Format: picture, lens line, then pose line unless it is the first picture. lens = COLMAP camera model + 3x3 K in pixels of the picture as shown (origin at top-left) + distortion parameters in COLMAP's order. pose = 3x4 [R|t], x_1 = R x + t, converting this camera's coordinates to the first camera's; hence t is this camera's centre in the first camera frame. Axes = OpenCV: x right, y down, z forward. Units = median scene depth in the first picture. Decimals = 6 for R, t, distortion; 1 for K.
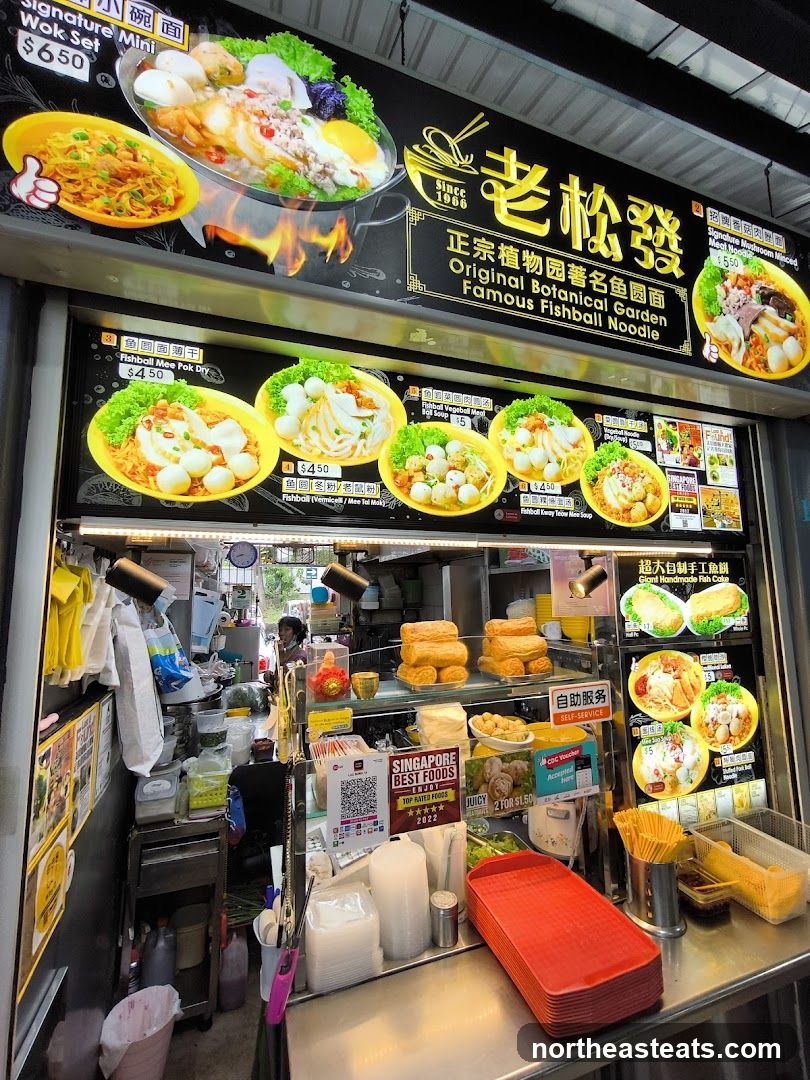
lens RADIAL K [[456.2, 0, 406.5], [0, 456.2, 535.9], [0, 0, 1]] dist [-0.020748, 0.013550]
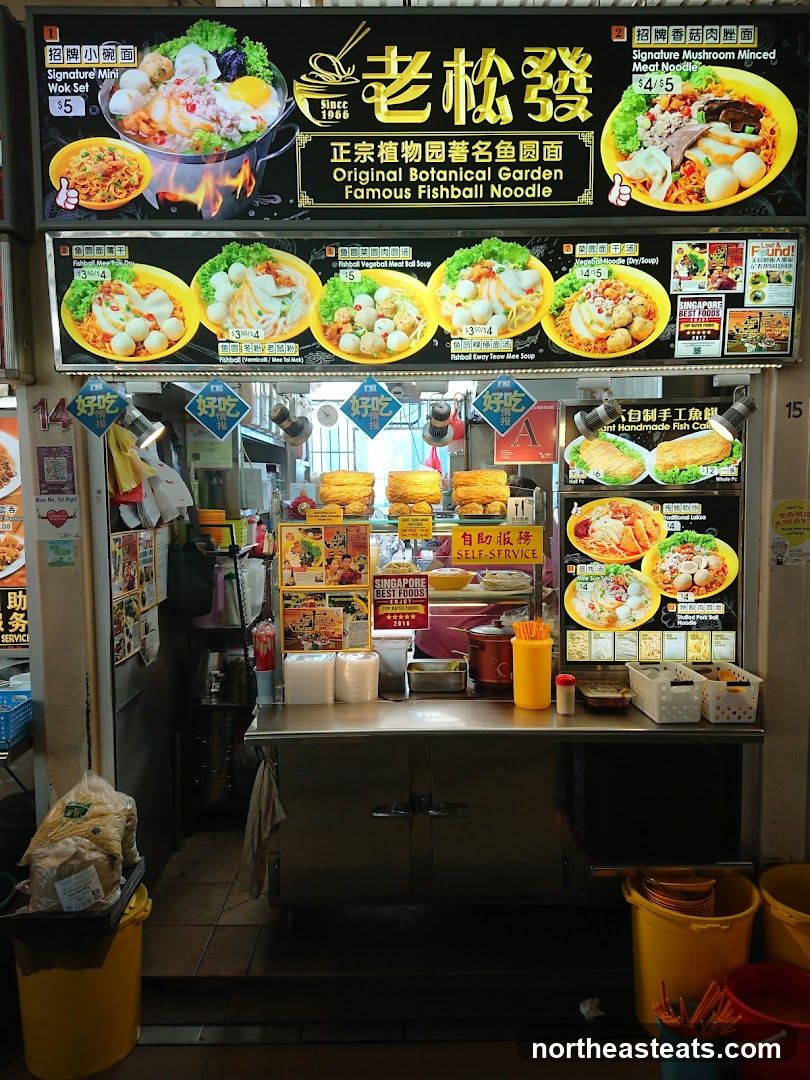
lens RADIAL K [[750.3, 0, 407.8], [0, 750.3, 542.5], [0, 0, 1]] dist [0.135695, -0.198600]
pose [[0.943175, 0.028470, -0.331075, 0.881047], [0.038643, 0.980166, 0.194375, 0.001635], [0.330042, -0.196123, 0.923368, -0.953265]]
